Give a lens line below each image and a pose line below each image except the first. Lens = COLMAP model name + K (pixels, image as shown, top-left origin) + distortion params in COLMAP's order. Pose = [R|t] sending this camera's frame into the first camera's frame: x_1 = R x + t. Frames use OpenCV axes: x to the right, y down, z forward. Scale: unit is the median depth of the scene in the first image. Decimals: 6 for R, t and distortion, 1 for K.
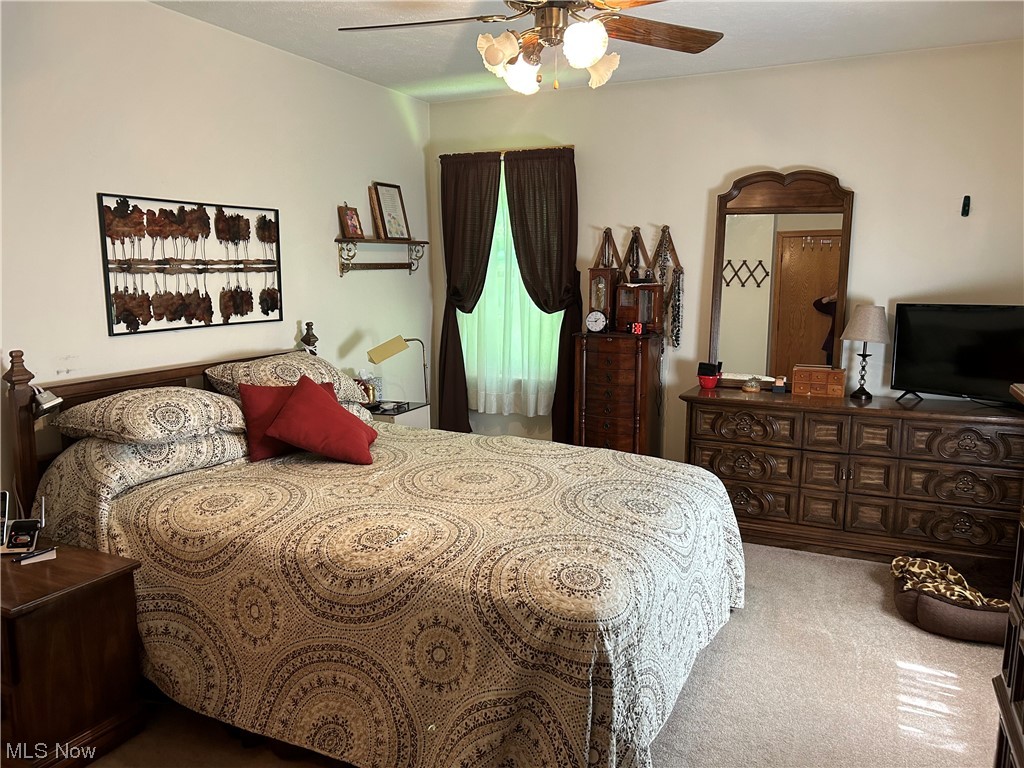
lens RADIAL K [[779.4, 0, 512.0], [0, 779.4, 384.0], [0, 0, 1]] dist [0.122839, -0.125668]
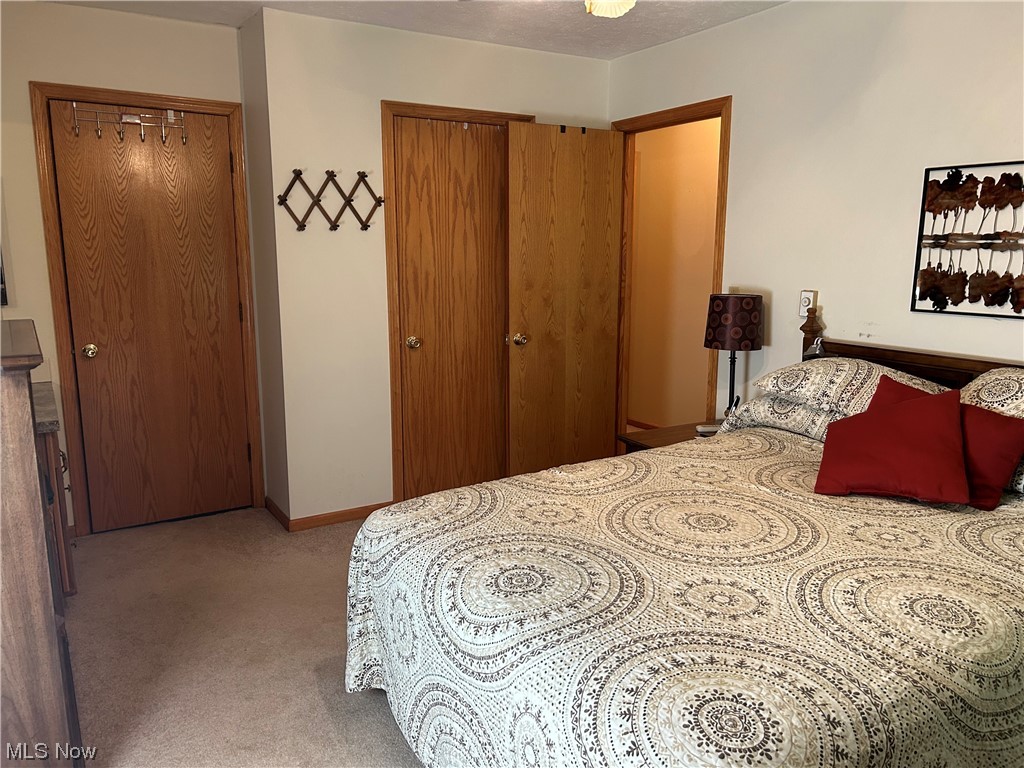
lens RADIAL K [[779.4, 0, 512.0], [0, 779.4, 384.0], [0, 0, 1]] dist [0.122839, -0.125668]
pose [[-0.555150, 0.149213, -0.818257, 0.612772], [-0.127997, 0.956732, 0.261305, -0.168589], [0.821843, 0.249798, -0.512031, 1.108312]]
